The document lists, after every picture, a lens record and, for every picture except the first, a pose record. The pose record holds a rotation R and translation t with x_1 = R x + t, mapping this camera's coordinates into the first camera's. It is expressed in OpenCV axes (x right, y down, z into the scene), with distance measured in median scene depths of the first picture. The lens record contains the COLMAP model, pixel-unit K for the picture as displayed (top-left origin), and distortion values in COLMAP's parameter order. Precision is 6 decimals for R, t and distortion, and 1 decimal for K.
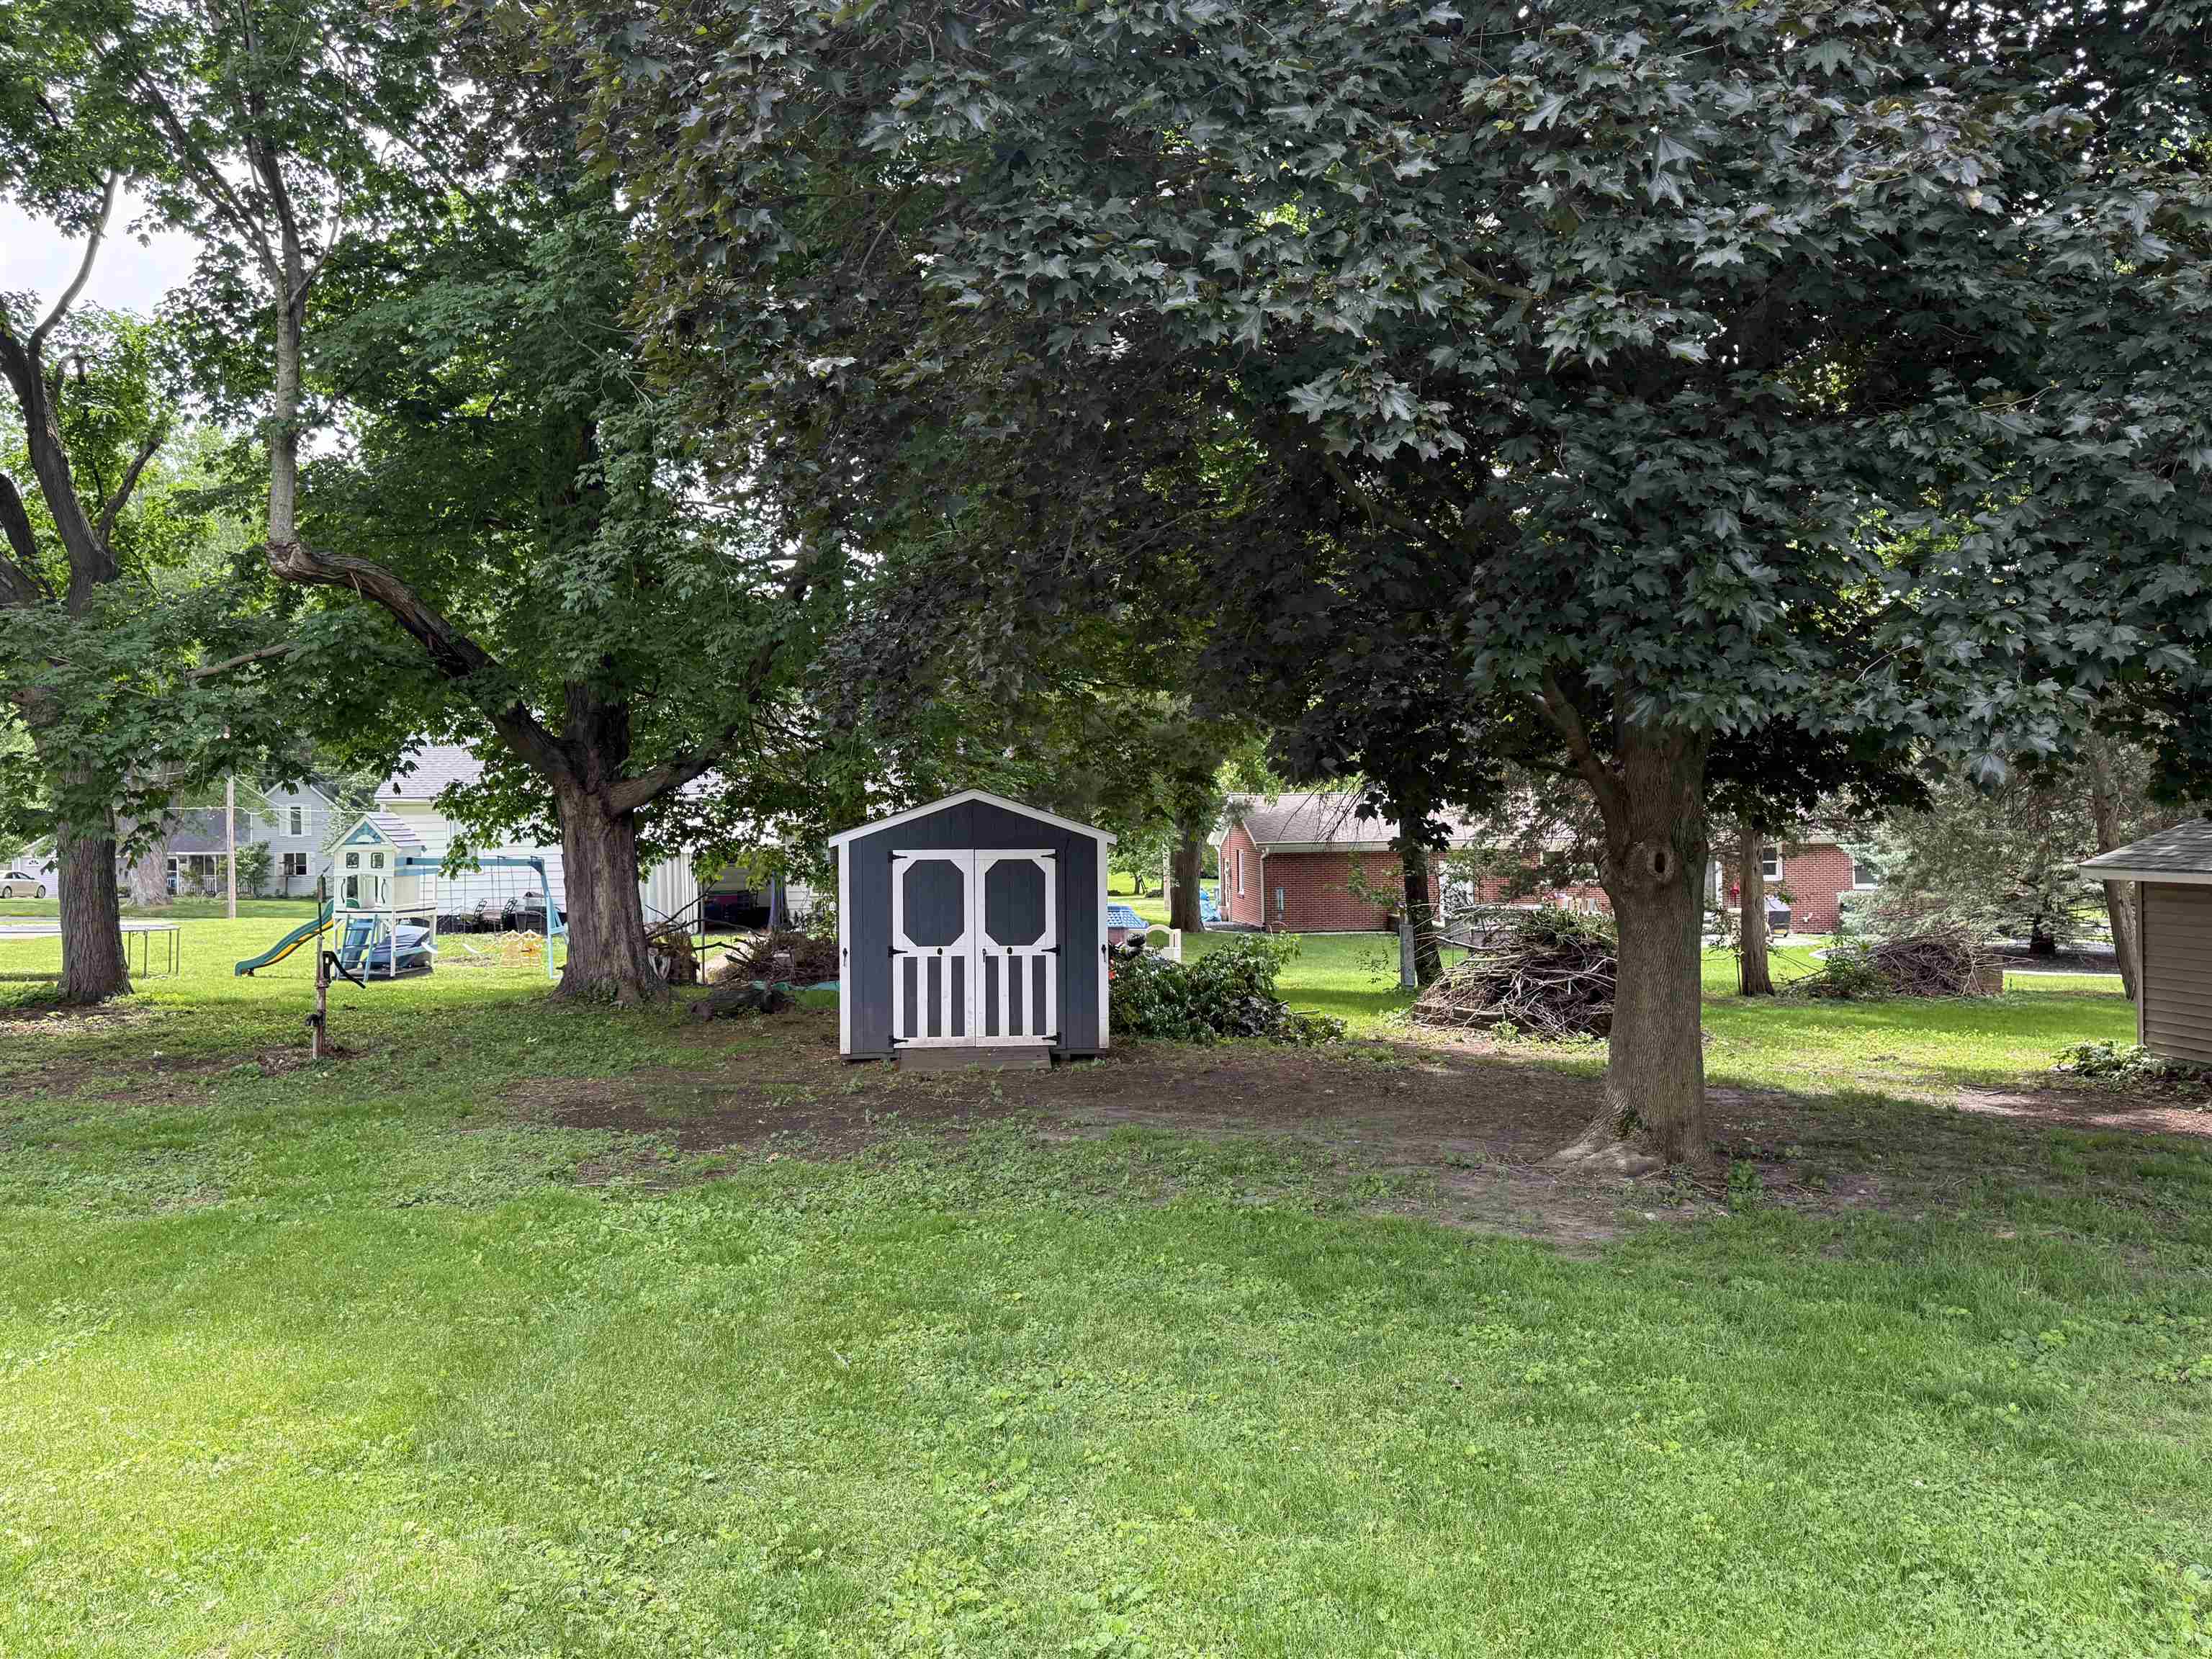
lens RADIAL K [[1675.6, 0, 1109.7], [0, 1675.6, 826.1], [0, 0, 1]] dist [0.002694, 0.000012]
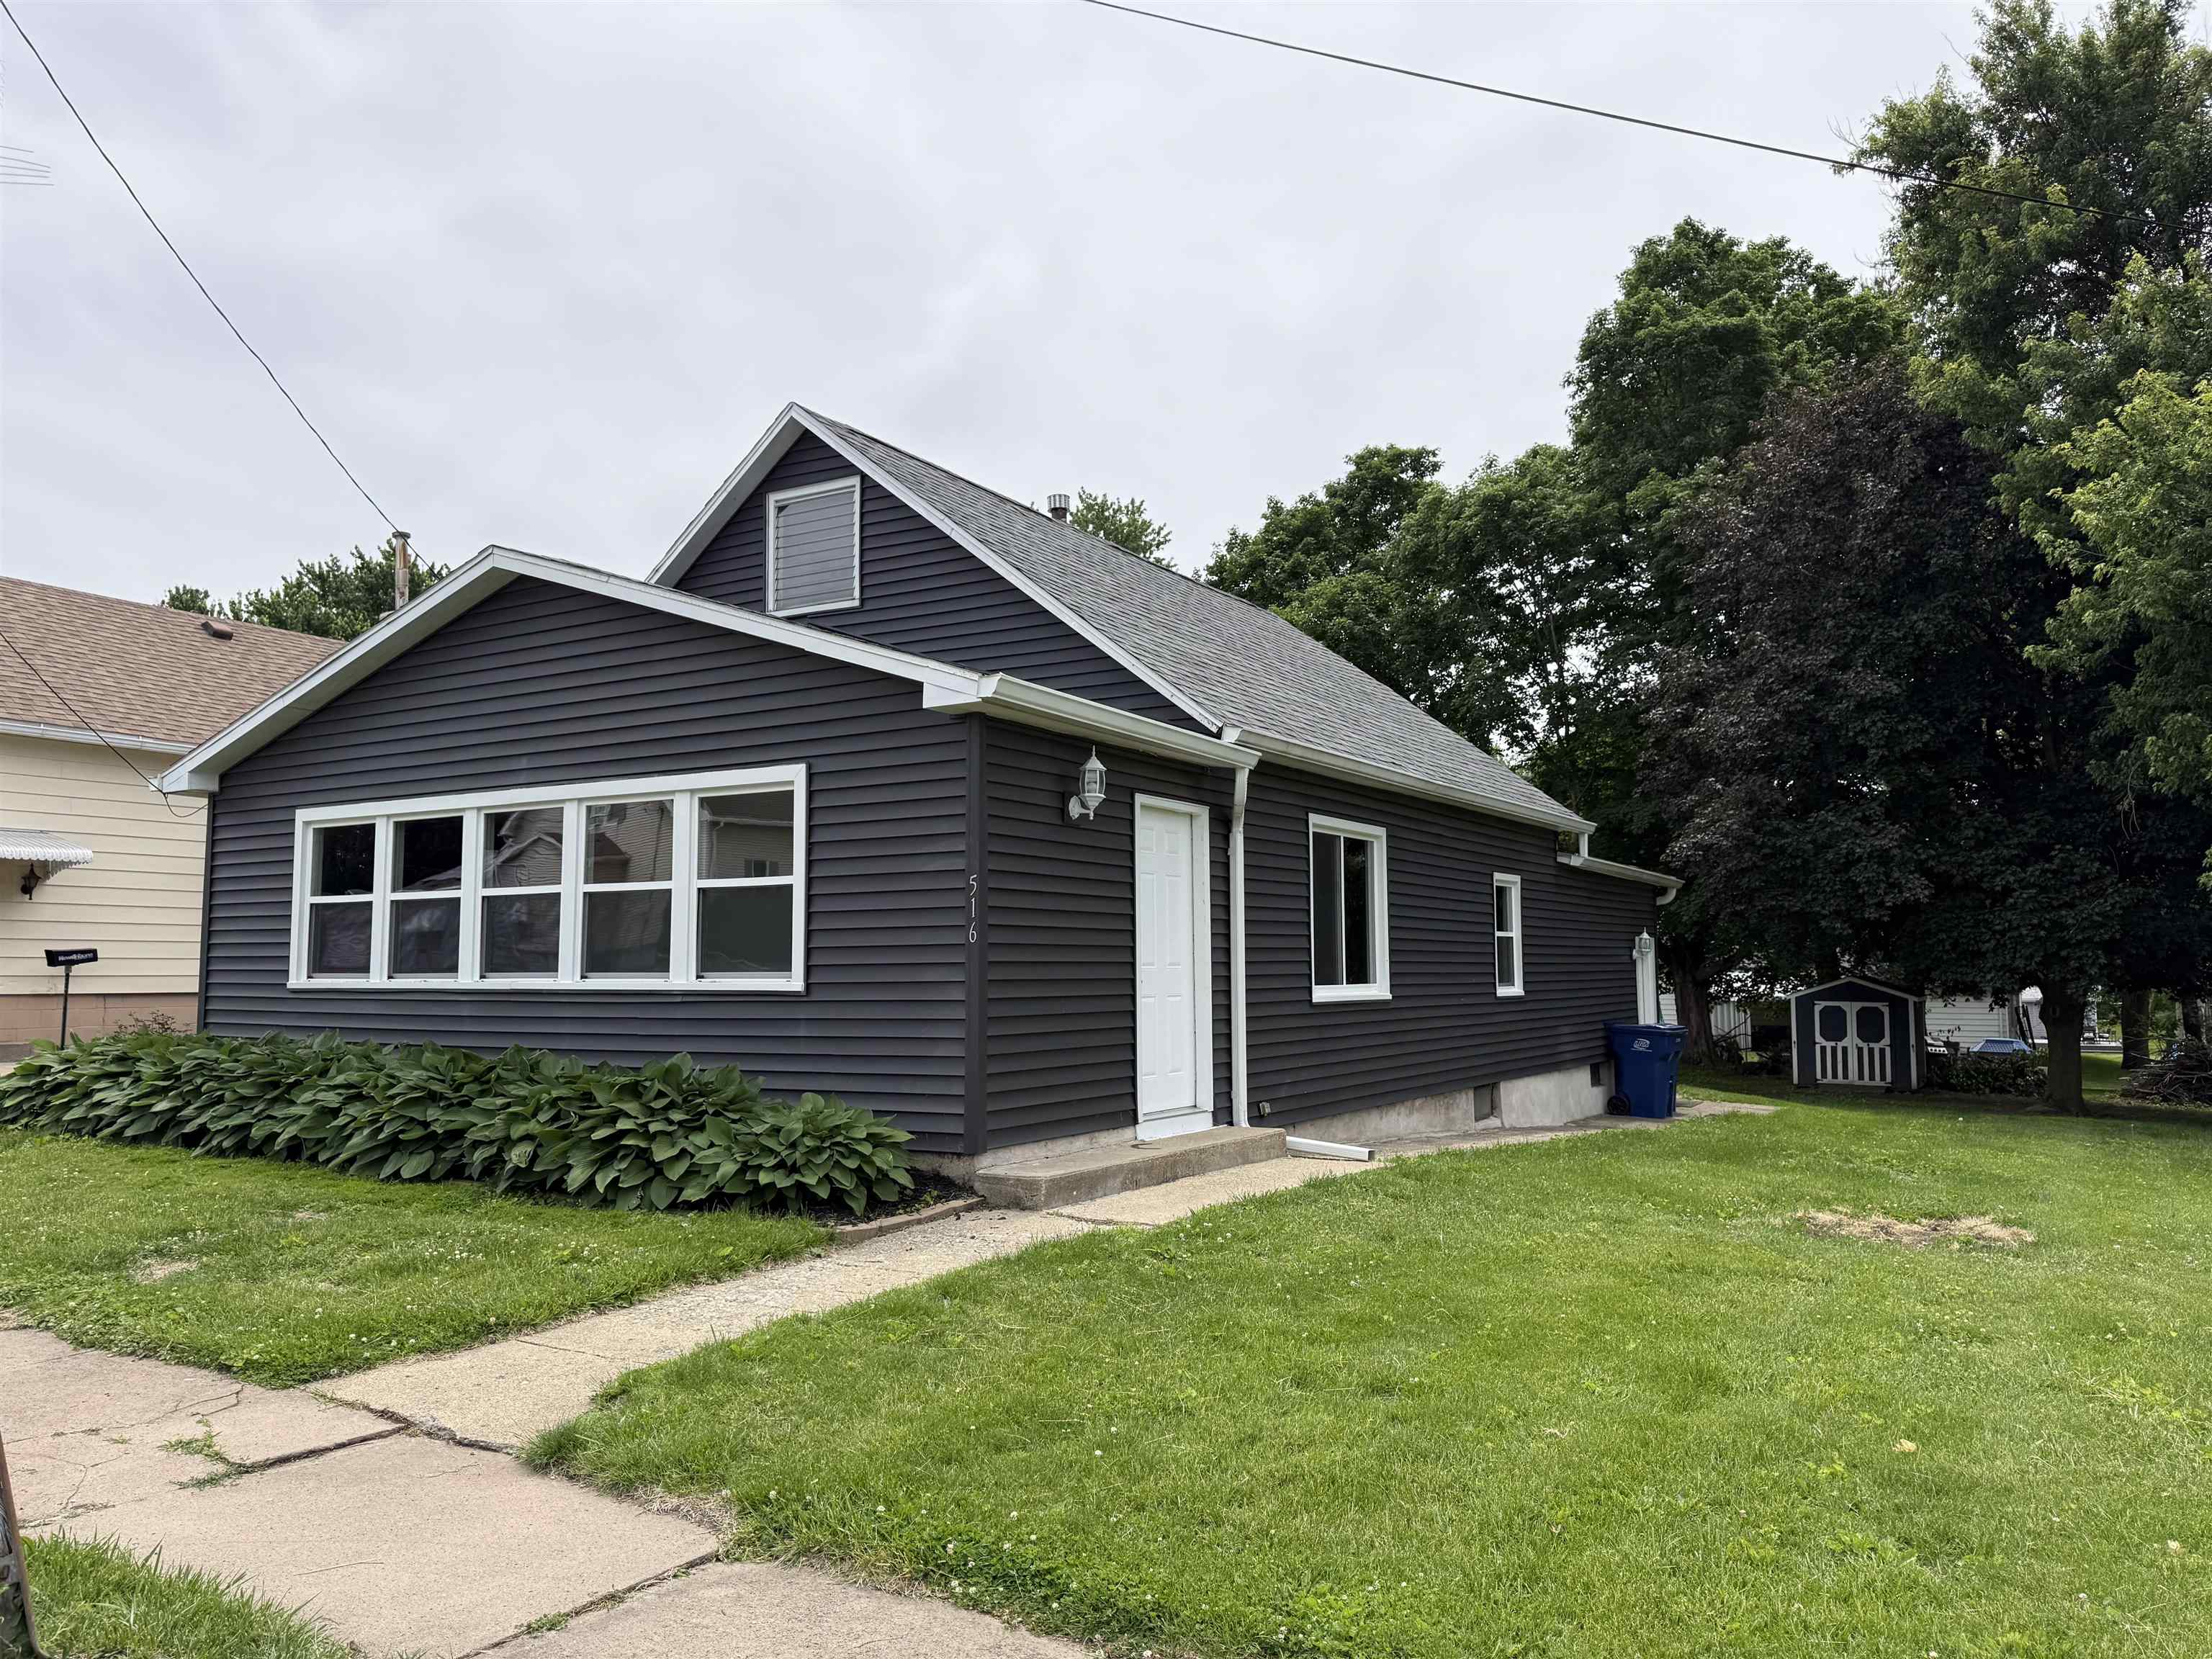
lens RADIAL K [[1648.6, 0, 1109.4], [0, 1648.6, 826.8], [0, 0, 1]] dist [-0.007240, -0.002146]
pose [[0.808977, -0.036323, -0.586717, 0.450804], [-0.014546, 0.996547, -0.081751, -0.027556], [0.587660, 0.074669, 0.805655, -1.539112]]
